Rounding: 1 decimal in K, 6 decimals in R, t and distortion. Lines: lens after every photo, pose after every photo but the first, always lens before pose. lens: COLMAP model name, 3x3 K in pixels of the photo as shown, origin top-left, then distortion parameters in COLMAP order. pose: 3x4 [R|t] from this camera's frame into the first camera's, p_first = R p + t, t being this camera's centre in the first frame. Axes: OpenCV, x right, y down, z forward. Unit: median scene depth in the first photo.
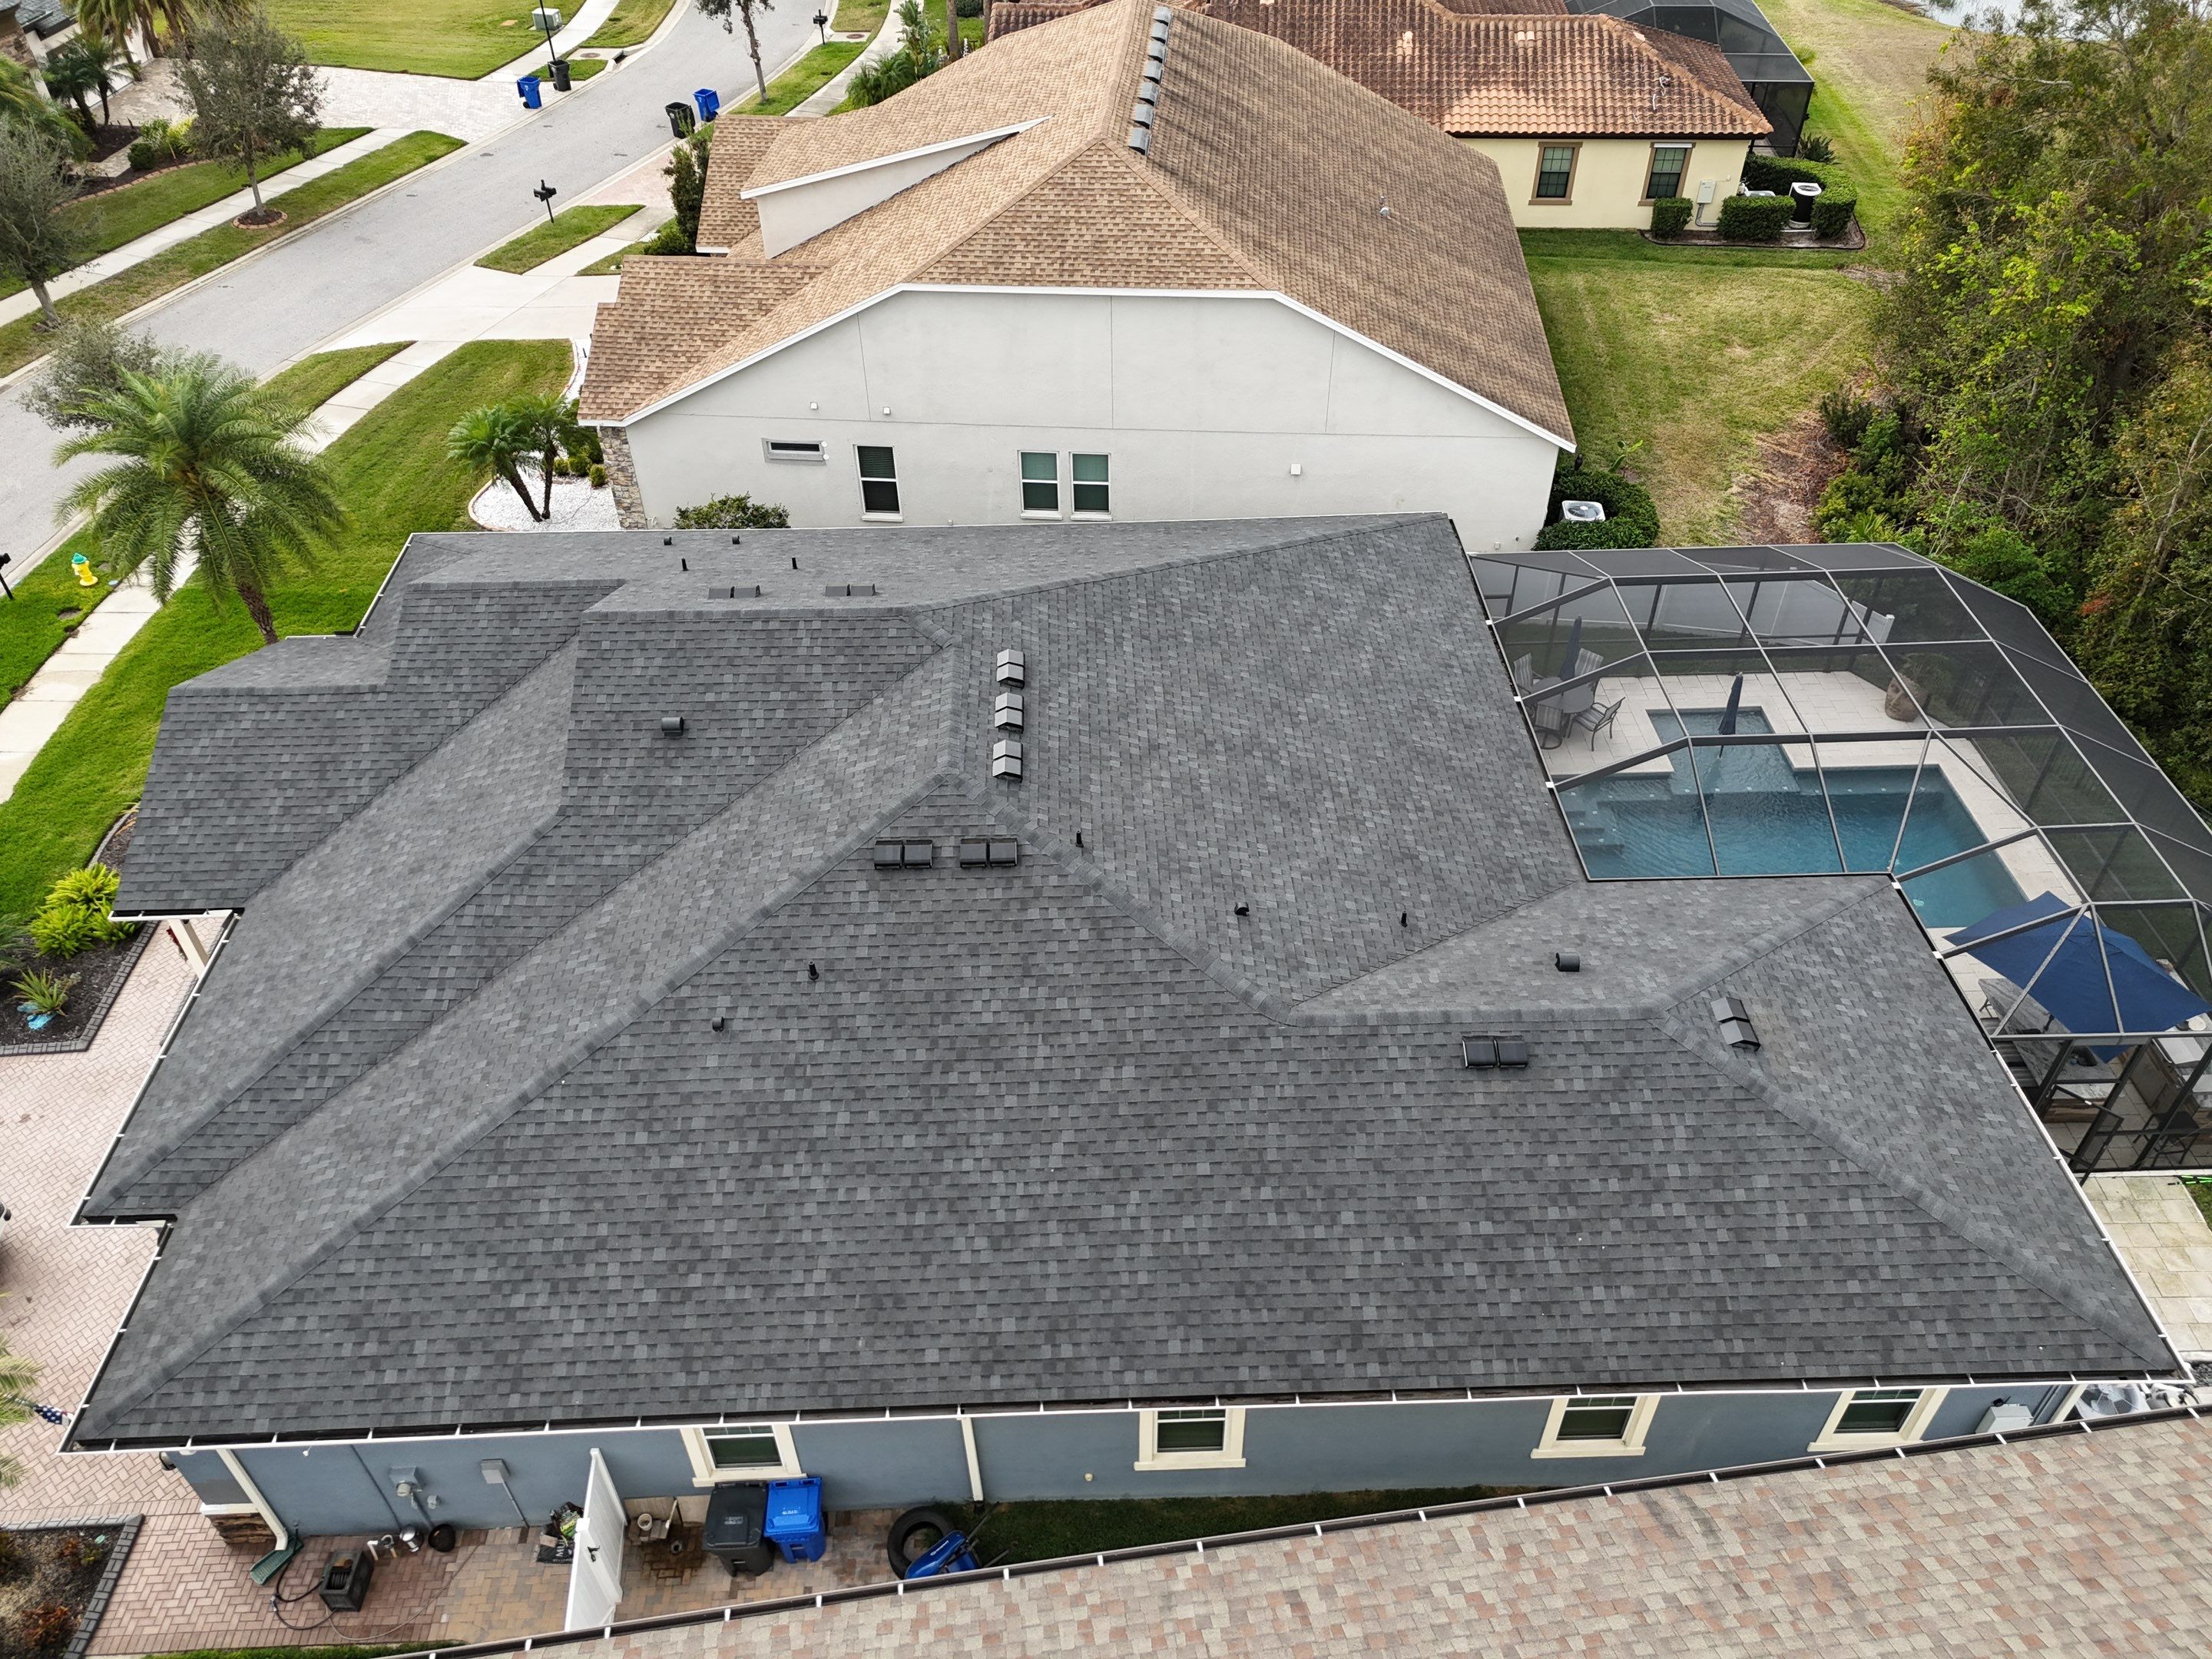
lens RADIAL K [[1623.5, 0, 1110.1], [0, 1623.5, 822.8], [0, 0, 1]] dist [0.078706, -0.071964]
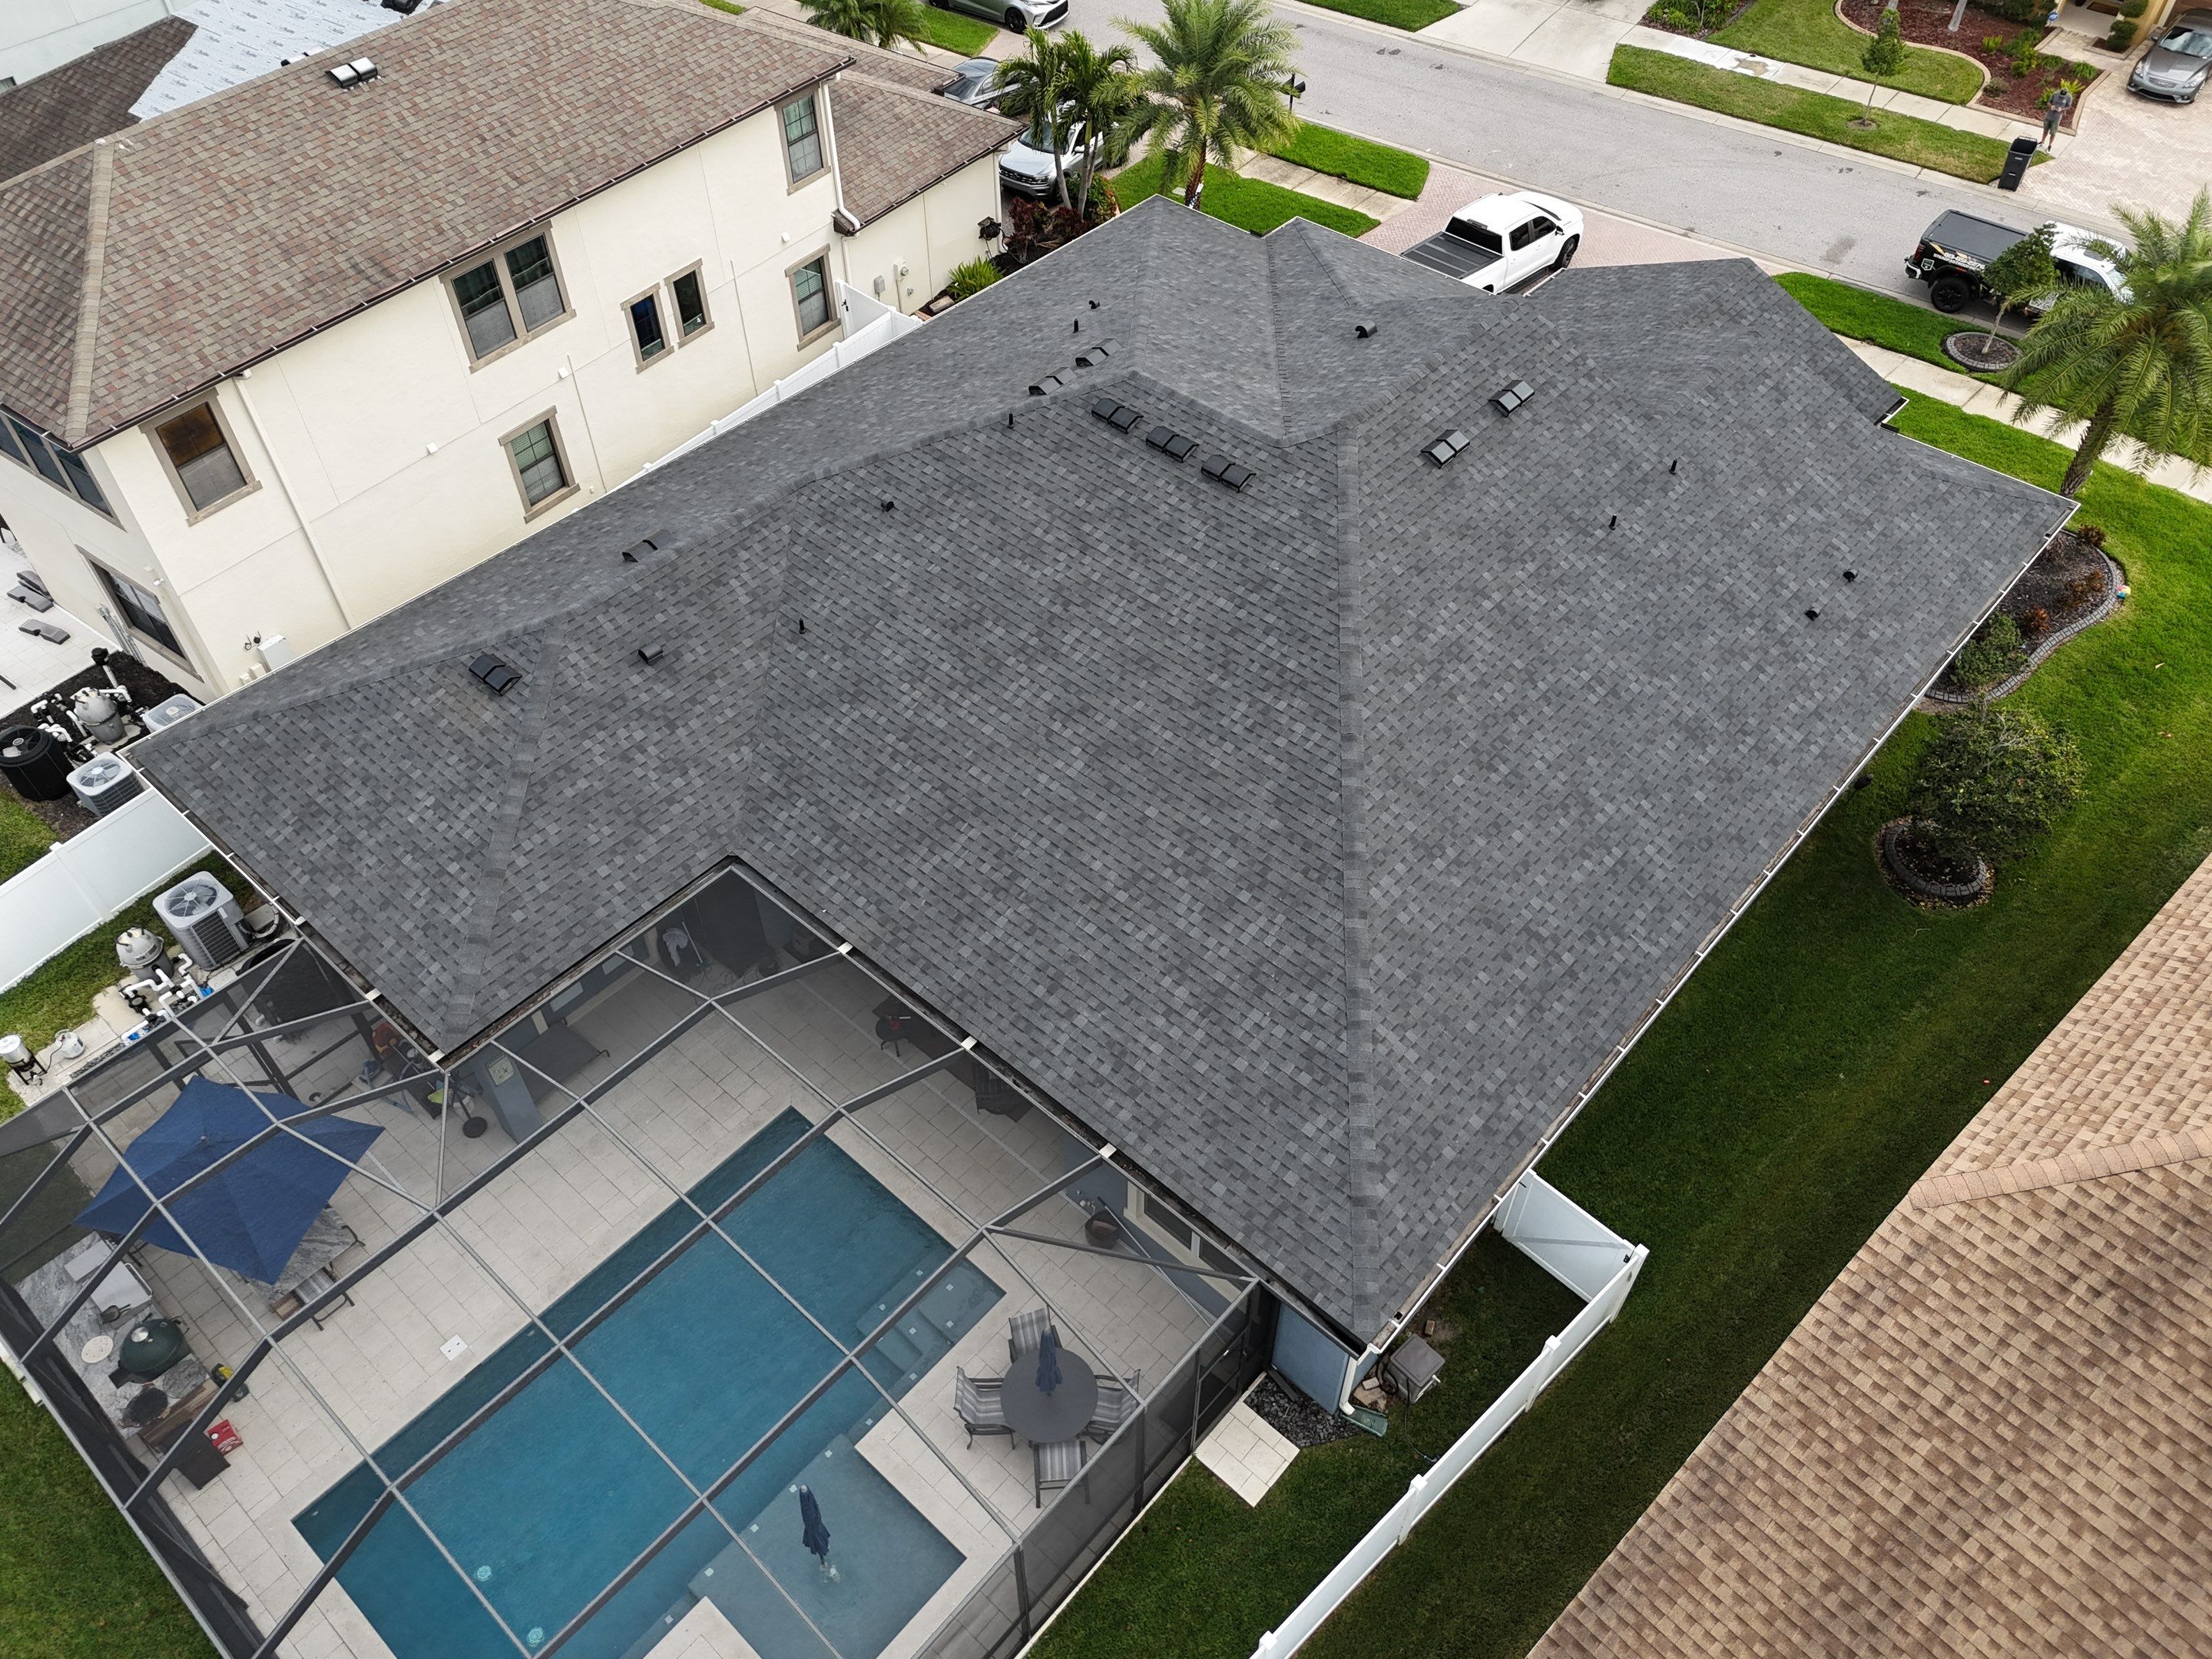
lens RADIAL K [[1623.5, 0, 1115.2], [0, 1623.5, 823.6], [0, 0, 1]] dist [0.078706, -0.071964]
pose [[-0.687401, 0.539771, -0.485929, 0.722570], [-0.469034, 0.180907, 0.864453, -1.086704], [0.554515, 0.822144, 0.128815, 1.224504]]
